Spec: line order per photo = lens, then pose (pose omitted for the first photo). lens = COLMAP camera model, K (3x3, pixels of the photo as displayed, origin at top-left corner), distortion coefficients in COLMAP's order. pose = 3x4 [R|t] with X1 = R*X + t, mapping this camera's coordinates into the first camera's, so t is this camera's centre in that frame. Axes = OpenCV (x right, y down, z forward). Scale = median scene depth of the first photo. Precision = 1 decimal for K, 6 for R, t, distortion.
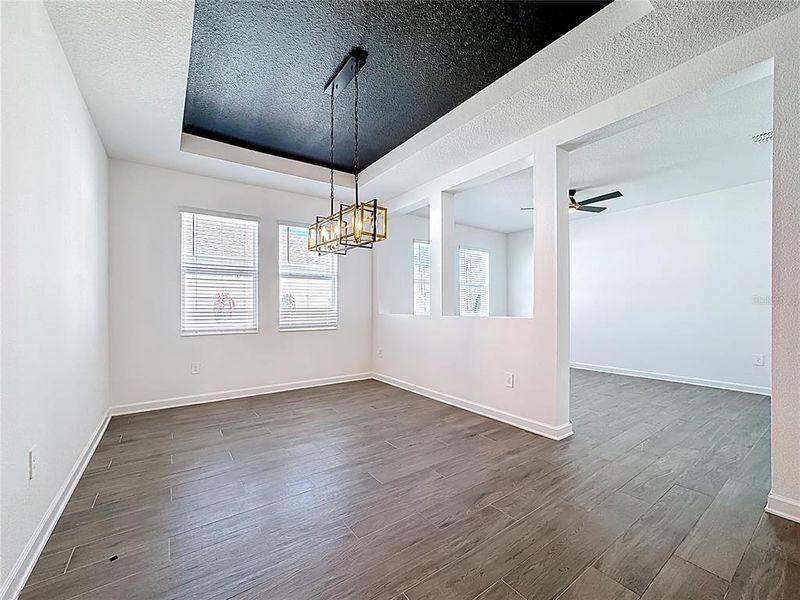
lens RADIAL K [[329.5, 0, 396.2], [0, 329.5, 305.2], [0, 0, 1]] dist [-0.025457, 0.006997]
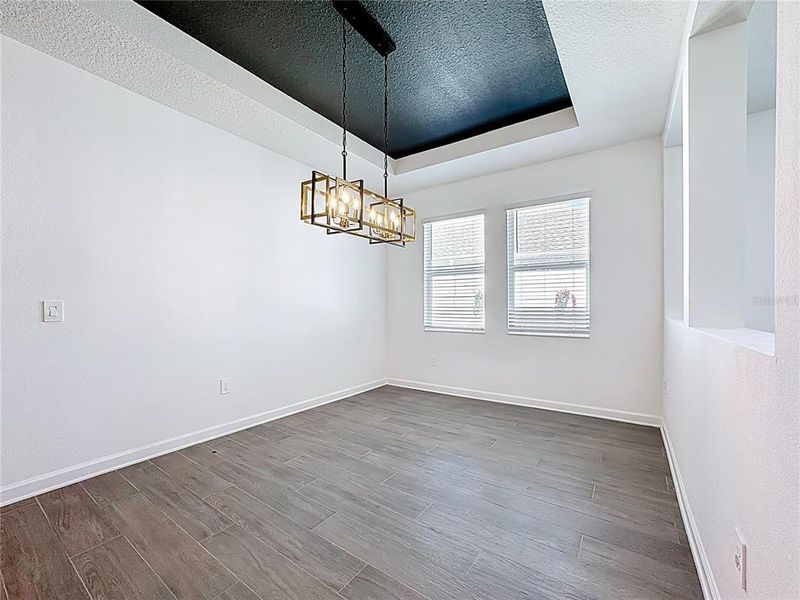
lens RADIAL K [[329.5, 0, 395.8], [0, 329.5, 304.9], [0, 0, 1]] dist [-0.025457, 0.006997]
pose [[0.357312, 0.002514, -0.933982, 0.426565], [0.002939, 0.999988, 0.003816, -0.000941], [0.933981, -0.004109, 0.357300, 0.512354]]
